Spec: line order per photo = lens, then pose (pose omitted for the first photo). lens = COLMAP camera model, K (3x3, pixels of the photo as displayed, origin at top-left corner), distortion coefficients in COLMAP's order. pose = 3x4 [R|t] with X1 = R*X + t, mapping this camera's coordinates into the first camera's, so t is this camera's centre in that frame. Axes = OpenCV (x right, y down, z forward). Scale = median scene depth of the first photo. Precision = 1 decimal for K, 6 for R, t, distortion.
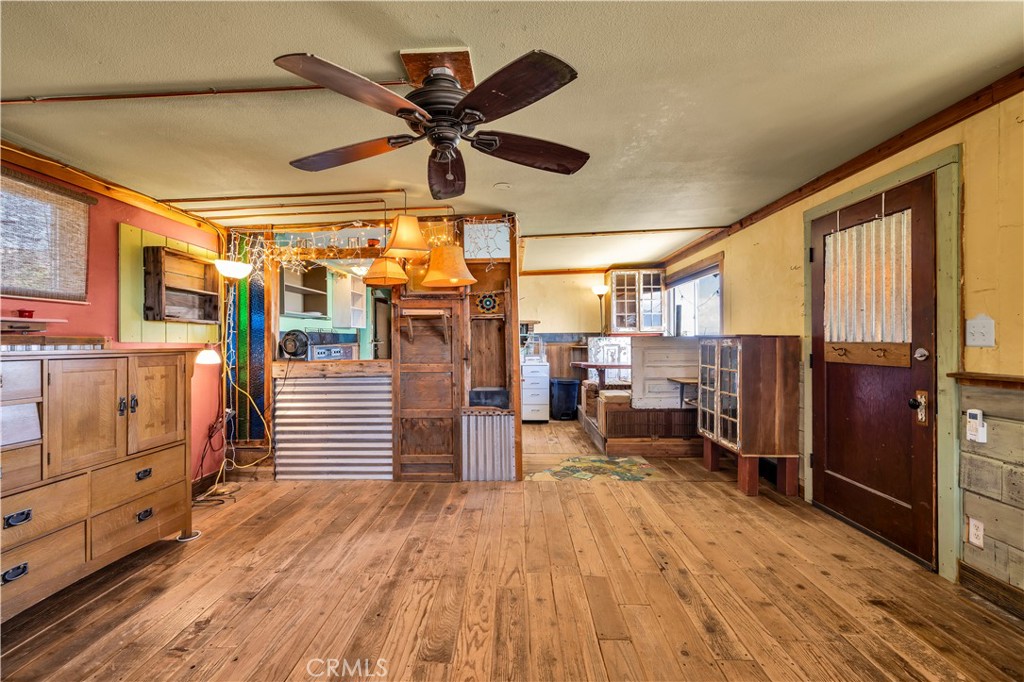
lens RADIAL K [[431.7, 0, 502.2], [0, 431.7, 340.0], [0, 0, 1]] dist [0.001728, 0.000386]
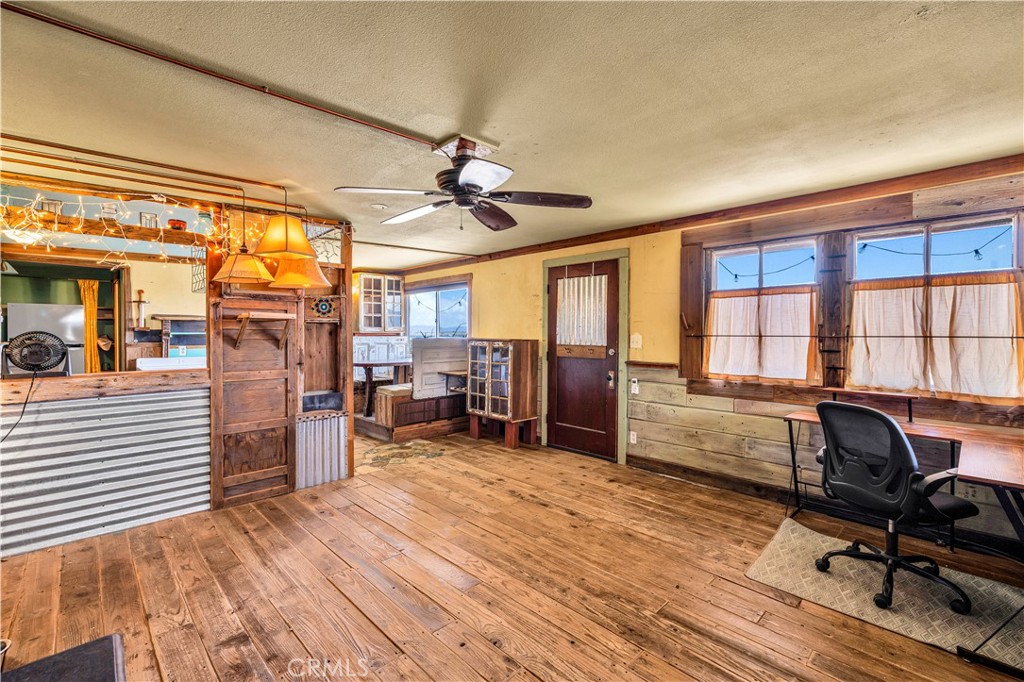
lens RADIAL K [[444.7, 0, 506.3], [0, 444.7, 339.8], [0, 0, 1]] dist [-0.000516, 0.000110]
pose [[0.695536, -0.003408, 0.718483, -0.556028], [-0.008710, 0.999875, 0.013175, -0.031175], [-0.718438, -0.015422, 0.695420, -0.026497]]
